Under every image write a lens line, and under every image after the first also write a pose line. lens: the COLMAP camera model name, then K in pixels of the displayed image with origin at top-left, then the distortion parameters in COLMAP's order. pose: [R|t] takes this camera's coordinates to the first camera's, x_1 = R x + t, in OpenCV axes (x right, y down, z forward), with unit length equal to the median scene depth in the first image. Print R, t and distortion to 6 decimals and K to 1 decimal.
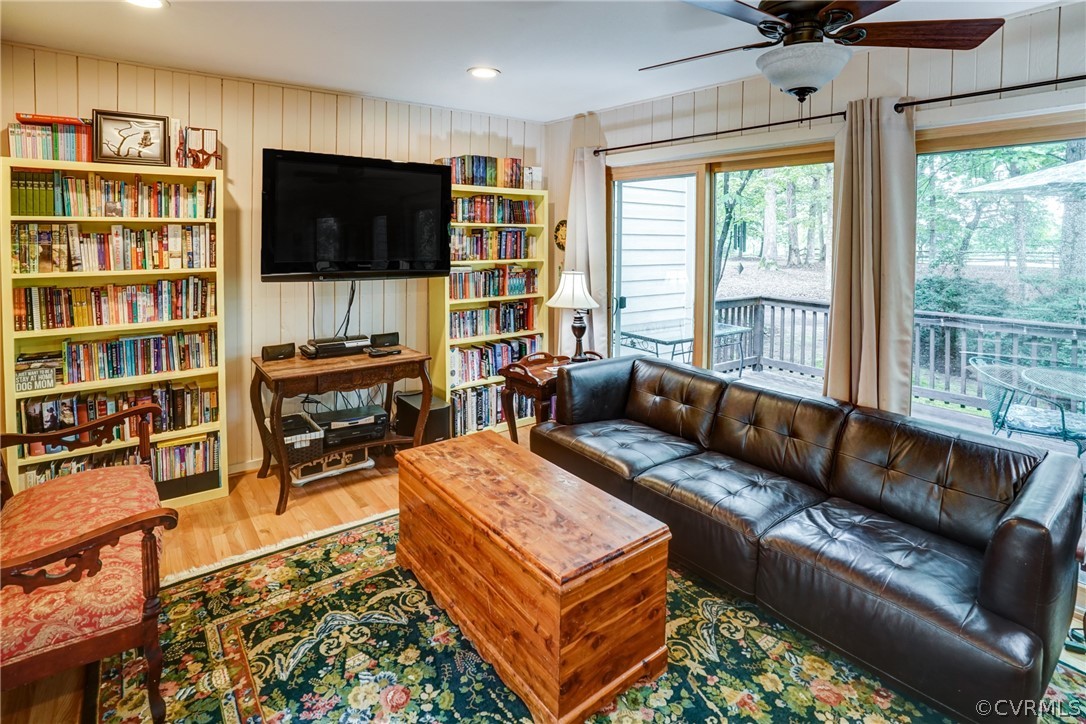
lens RADIAL K [[542.9, 0, 530.4], [0, 542.9, 253.8], [0, 0, 1]] dist [-0.050712, 0.015970]
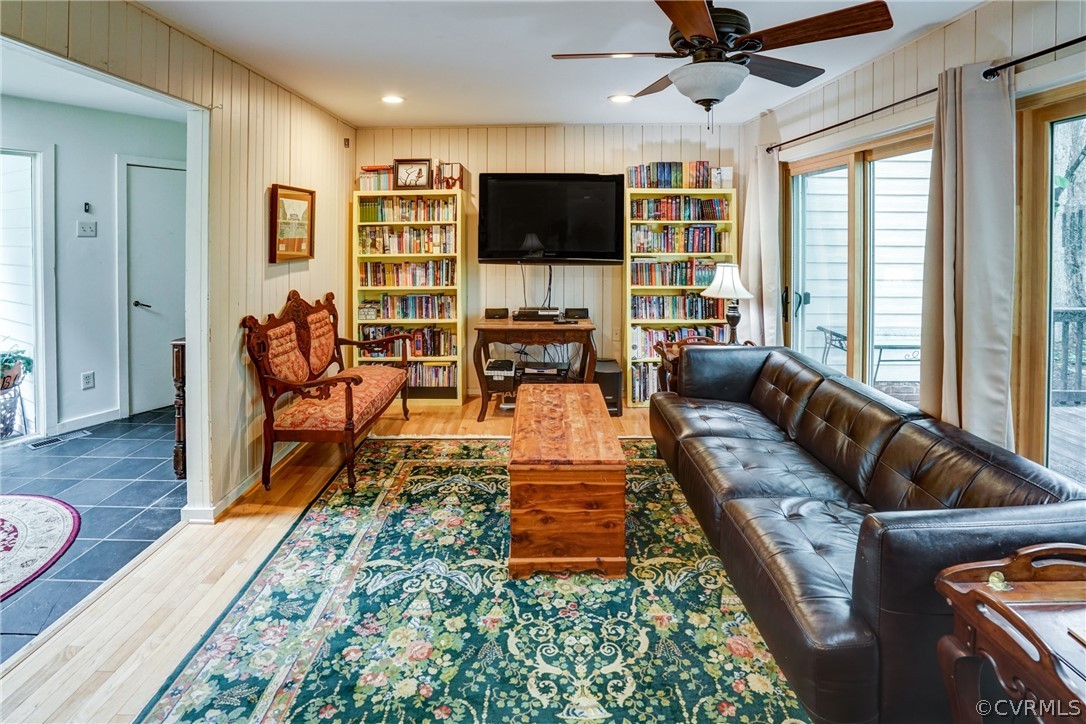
lens RADIAL K [[542.9, 0, 553.3], [0, 542.9, 239.7], [0, 0, 1]] dist [-0.050712, 0.015970]
pose [[0.800805, -0.001015, -0.598924, 0.560659], [-0.012663, 0.999746, -0.018625, 0.012276], [0.598791, 0.022499, 0.800589, -0.076550]]
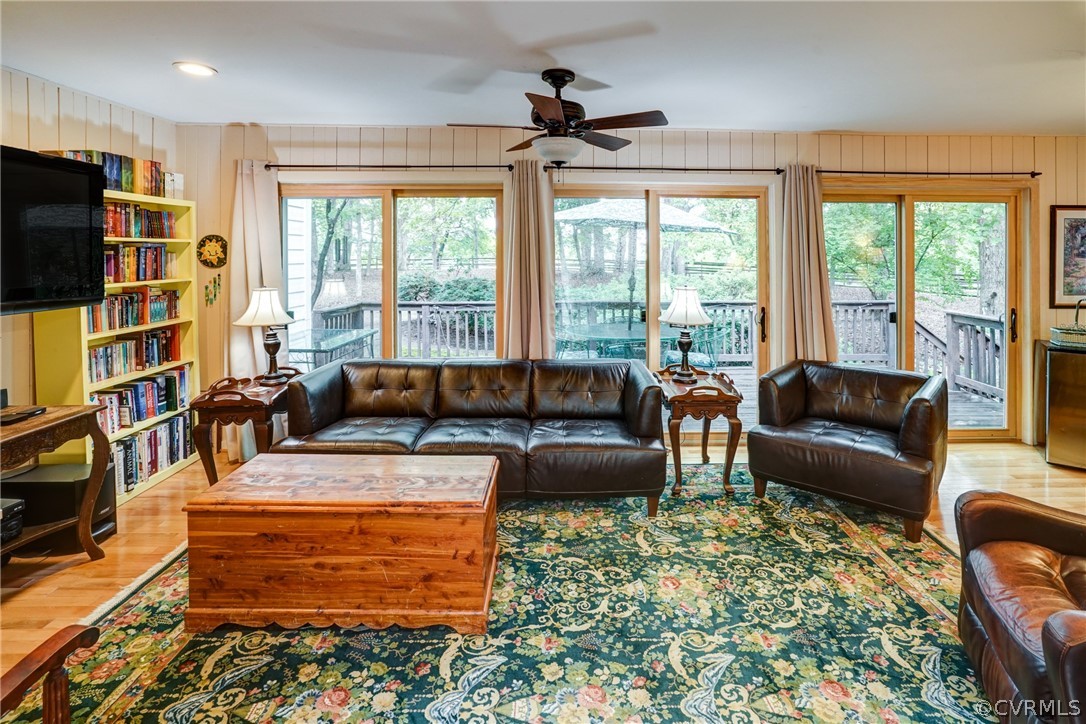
lens RADIAL K [[542.9, 0, 545.2], [0, 542.9, 265.1], [0, 0, 1]] dist [-0.050712, 0.015970]
pose [[0.602199, -0.026397, 0.797909, -0.478759], [0.033200, 0.999417, 0.008007, 0.000981], [-0.797655, 0.021669, 0.602724, 0.020195]]
